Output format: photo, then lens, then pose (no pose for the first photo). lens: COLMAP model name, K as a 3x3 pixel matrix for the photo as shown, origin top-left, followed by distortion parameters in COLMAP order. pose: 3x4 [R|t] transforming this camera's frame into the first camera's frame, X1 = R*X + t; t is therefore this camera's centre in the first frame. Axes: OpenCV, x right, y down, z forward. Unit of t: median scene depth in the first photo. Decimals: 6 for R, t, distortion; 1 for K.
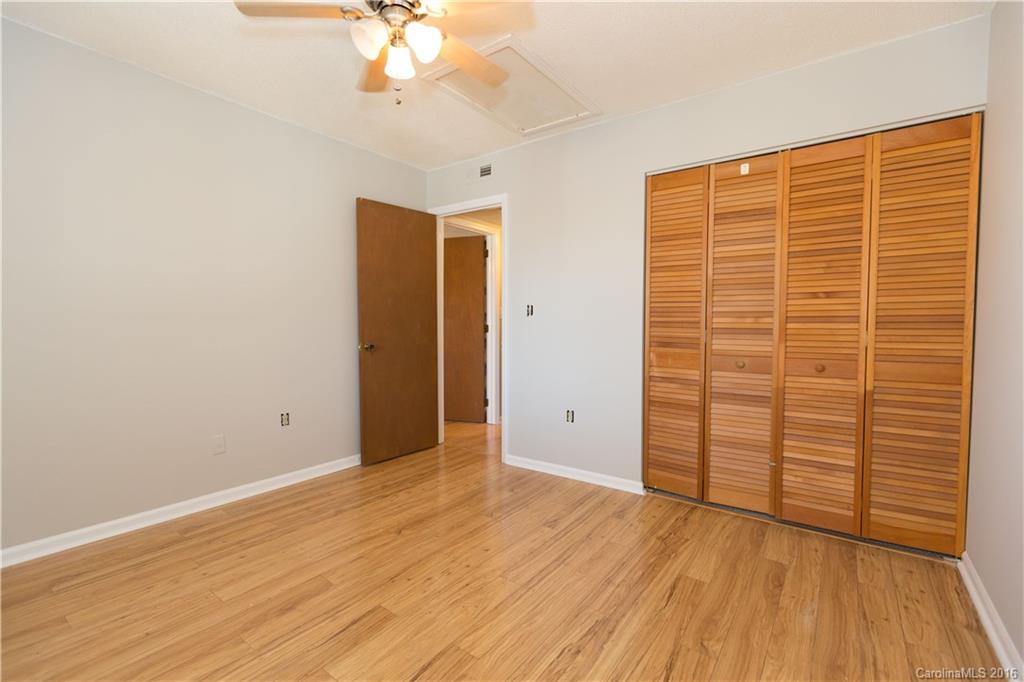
lens RADIAL K [[458.5, 0, 513.9], [0, 458.5, 333.6], [0, 0, 1]] dist [0.002032, -0.000877]
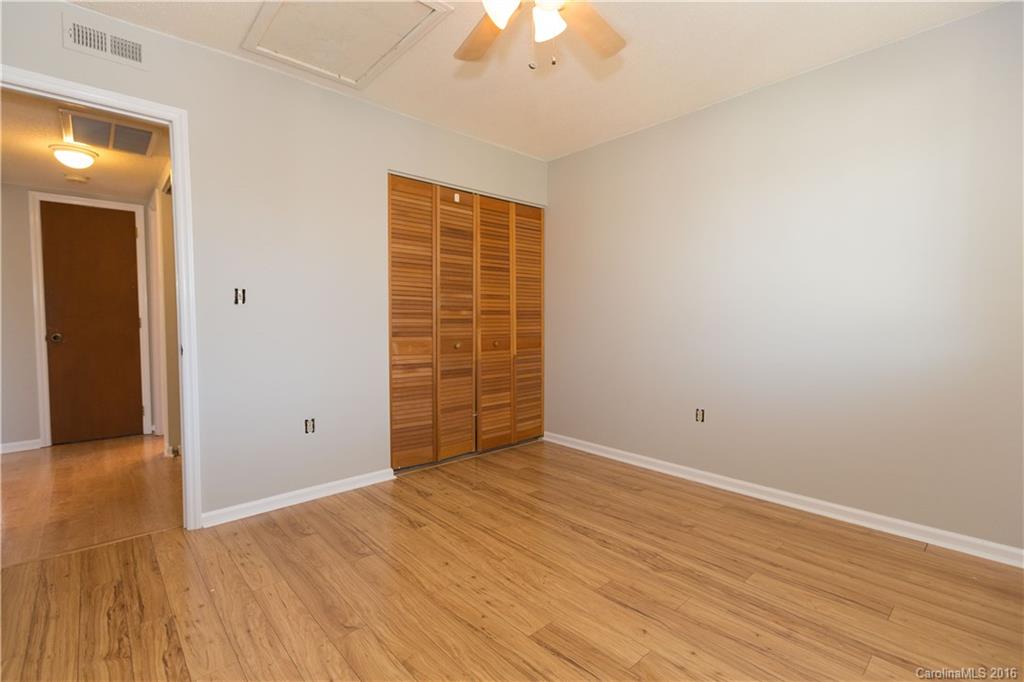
lens RADIAL K [[458.5, 0, 528.5], [0, 458.5, 332.9], [0, 0, 1]] dist [0.002032, -0.000877]
pose [[0.187380, -0.036768, 0.981599, -0.825181], [0.019735, 0.999238, 0.033661, -0.012769], [-0.982089, 0.013064, 0.187963, 0.602930]]
